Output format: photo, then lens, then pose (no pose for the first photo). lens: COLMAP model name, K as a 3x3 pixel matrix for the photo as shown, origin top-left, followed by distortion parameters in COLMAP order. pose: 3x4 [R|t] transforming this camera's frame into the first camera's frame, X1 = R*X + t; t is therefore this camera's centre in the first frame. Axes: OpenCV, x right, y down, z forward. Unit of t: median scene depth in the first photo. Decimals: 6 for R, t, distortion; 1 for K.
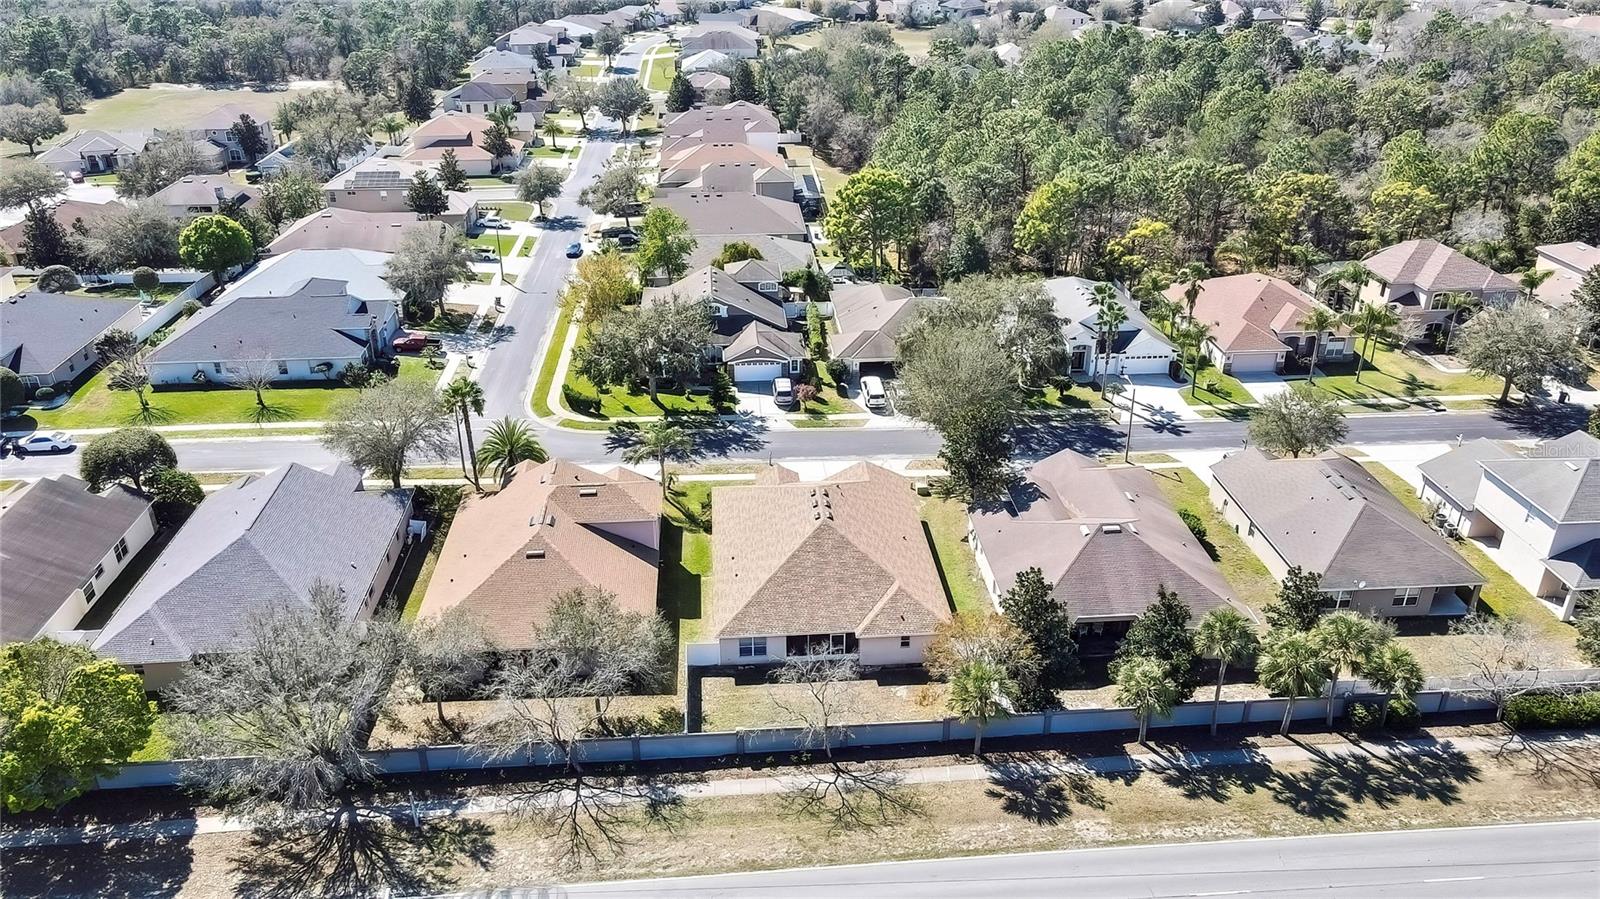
lens RADIAL K [[1187.2, 0, 795.5], [0, 1187.2, 450.0], [0, 0, 1]] dist [-0.001714, 0.035022]
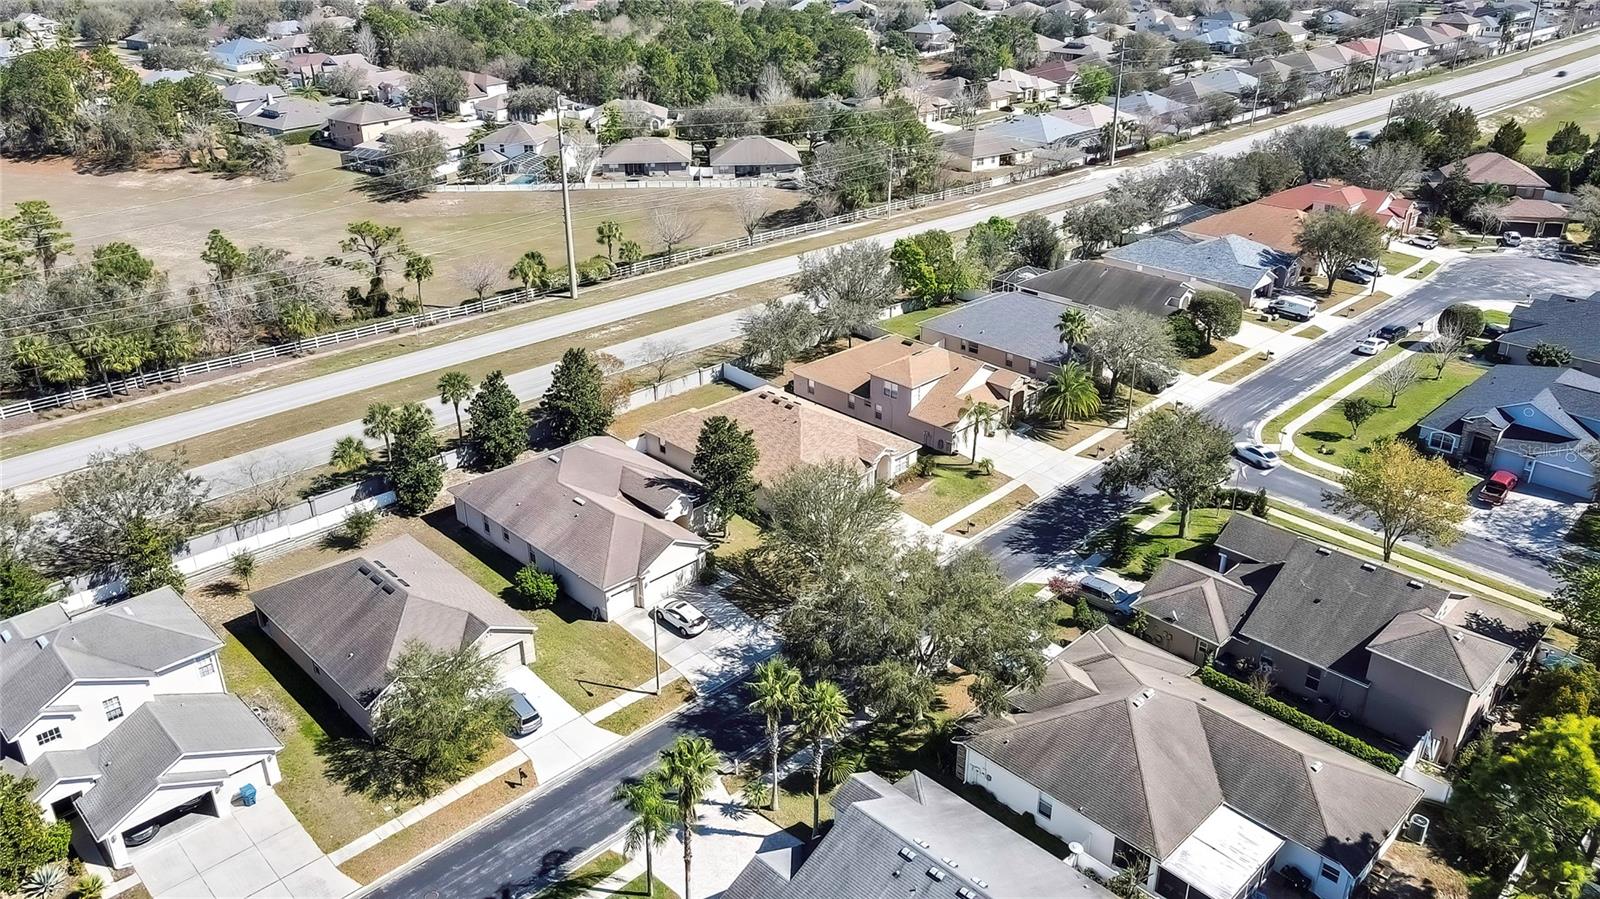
lens RADIAL K [[1187.2, 0, 794.6], [0, 1187.2, 450.6], [0, 0, 1]] dist [-0.001714, 0.035022]
pose [[-0.764202, 0.284108, -0.579031, 0.607179], [-0.278066, 0.664909, 0.693235, -0.640737], [0.581957, 0.690781, -0.429124, 1.270818]]
